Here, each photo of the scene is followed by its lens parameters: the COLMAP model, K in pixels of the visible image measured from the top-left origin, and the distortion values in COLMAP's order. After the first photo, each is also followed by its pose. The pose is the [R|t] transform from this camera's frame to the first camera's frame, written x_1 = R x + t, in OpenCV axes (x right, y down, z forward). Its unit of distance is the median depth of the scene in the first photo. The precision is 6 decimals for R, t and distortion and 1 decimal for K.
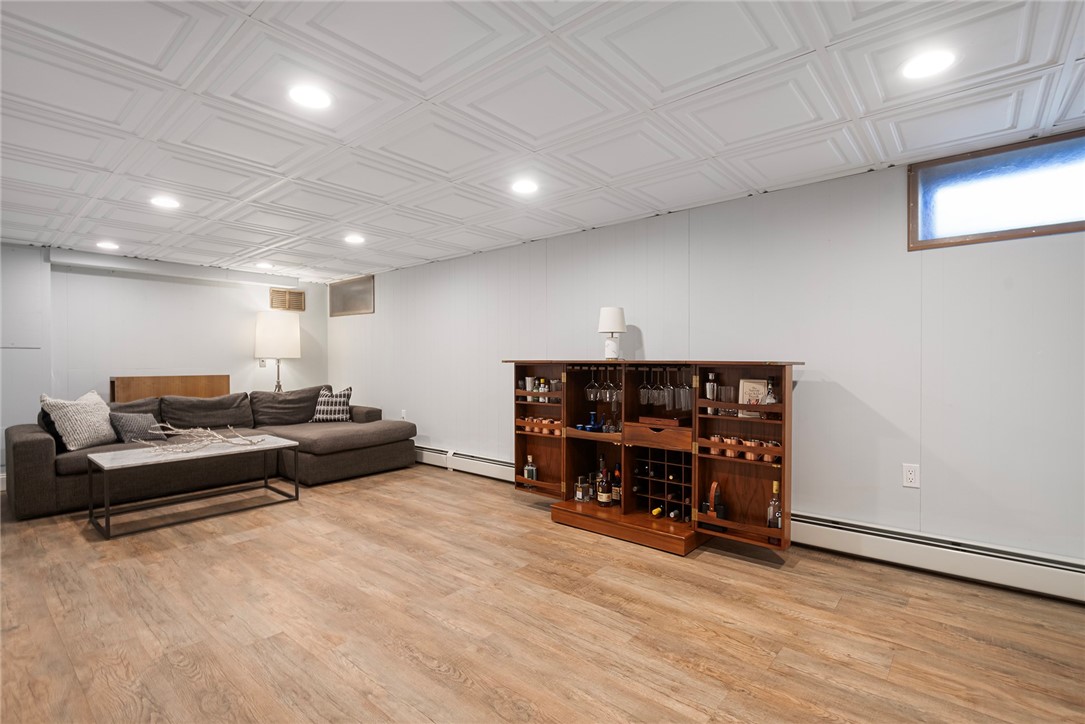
lens RADIAL K [[510.6, 0, 543.3], [0, 510.6, 367.4], [0, 0, 1]] dist [0.000477, -0.000626]
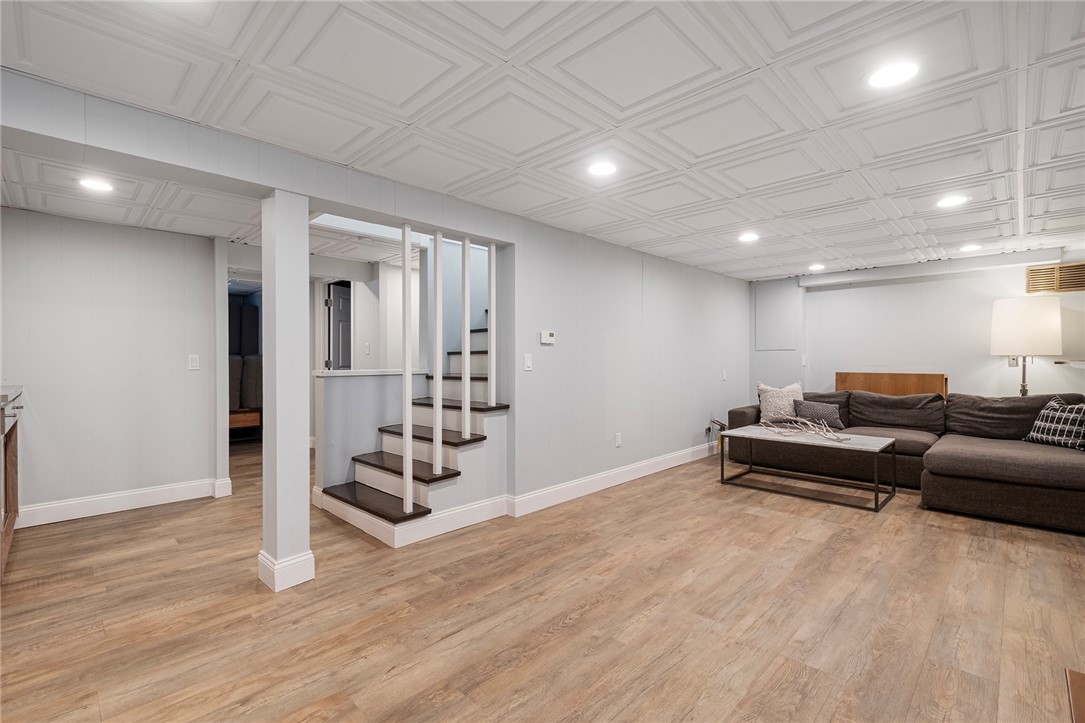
lens RADIAL K [[478.3, 0, 542.5], [0, 478.3, 361.5], [0, 0, 1]] dist [-0.000221, 0.000055]
pose [[-0.076941, 0.007486, -0.997008, 0.460913], [-0.012663, 0.999884, 0.008485, -0.010218], [0.996955, 0.013278, -0.076838, 0.516908]]
